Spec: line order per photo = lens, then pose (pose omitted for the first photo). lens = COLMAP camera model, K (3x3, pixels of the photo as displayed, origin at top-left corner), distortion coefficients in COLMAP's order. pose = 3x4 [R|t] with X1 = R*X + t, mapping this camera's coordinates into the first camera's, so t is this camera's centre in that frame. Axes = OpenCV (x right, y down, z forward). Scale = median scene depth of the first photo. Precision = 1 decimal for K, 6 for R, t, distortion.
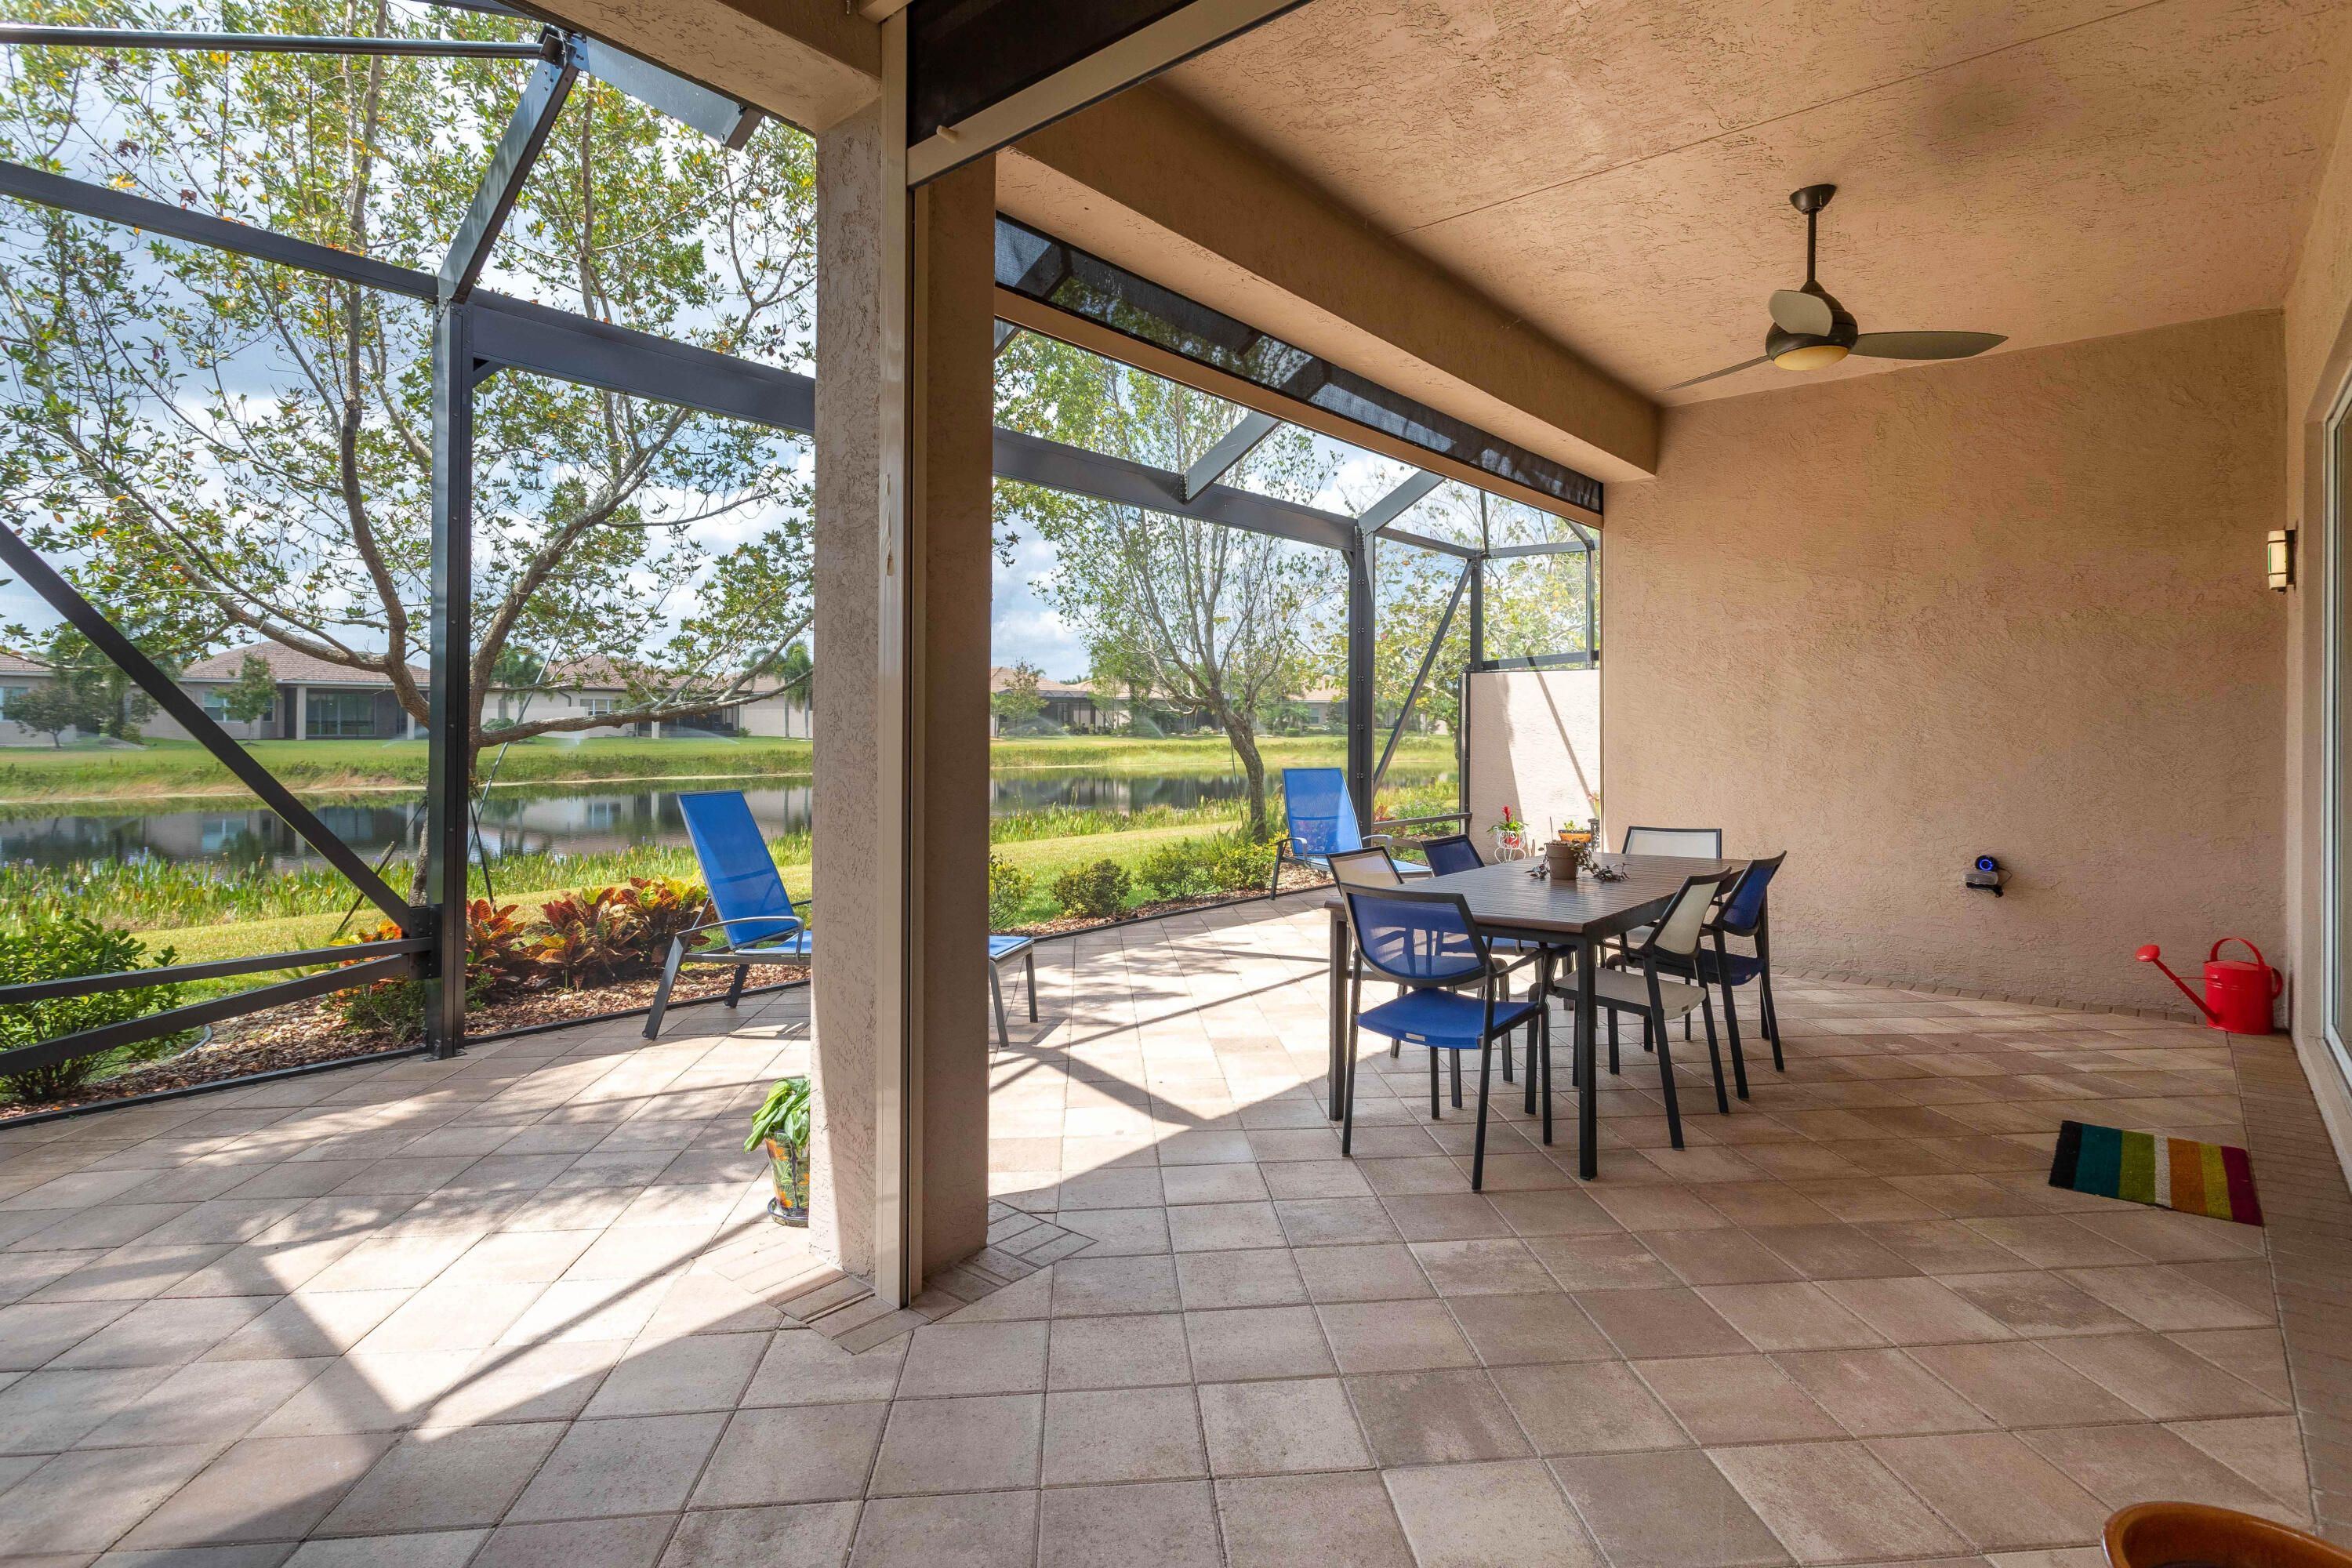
lens RADIAL K [[1170.8, 0, 1171.5], [0, 1170.8, 733.2], [0, 0, 1]] dist [-0.000393, -0.000024]
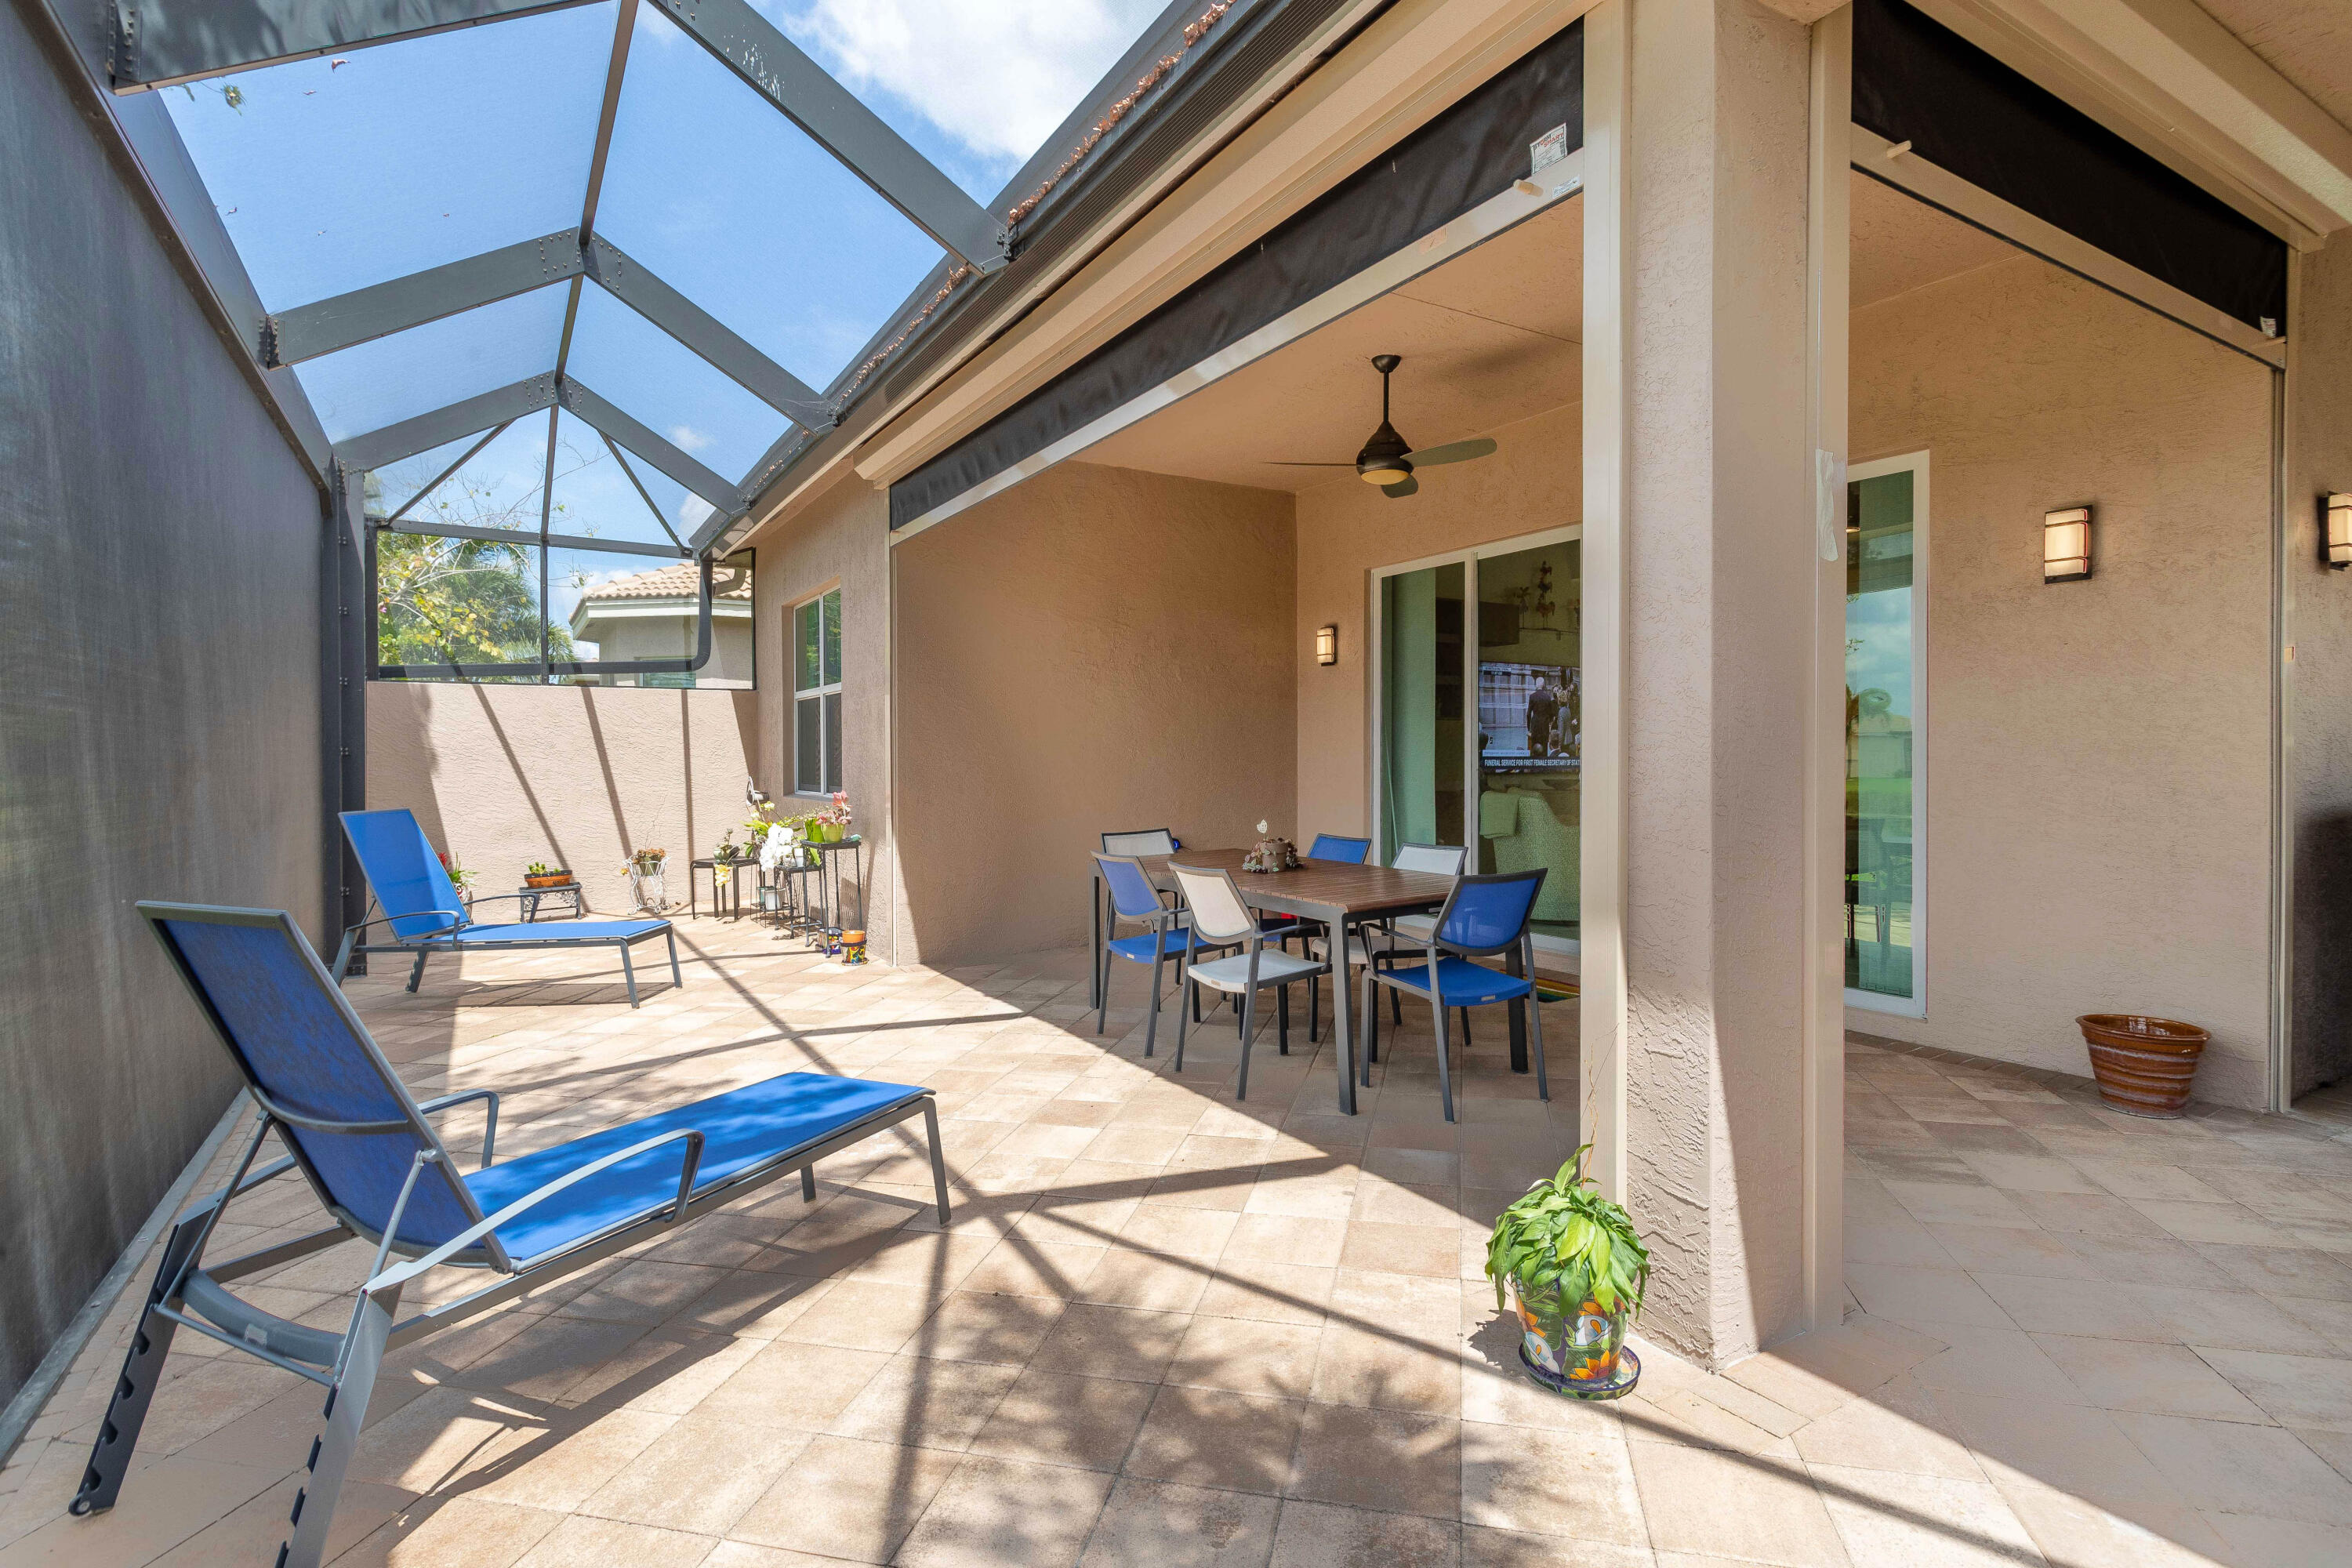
lens RADIAL K [[1152.1, 0, 1176.0], [0, 1152.1, 784.0], [0, 0, 1]] dist [-0.000832, -0.000056]
pose [[0.314854, -0.032175, 0.948595, -0.637922], [0.015084, 0.999469, 0.028894, 0.002304], [-0.949020, 0.005211, 0.315172, 0.598059]]
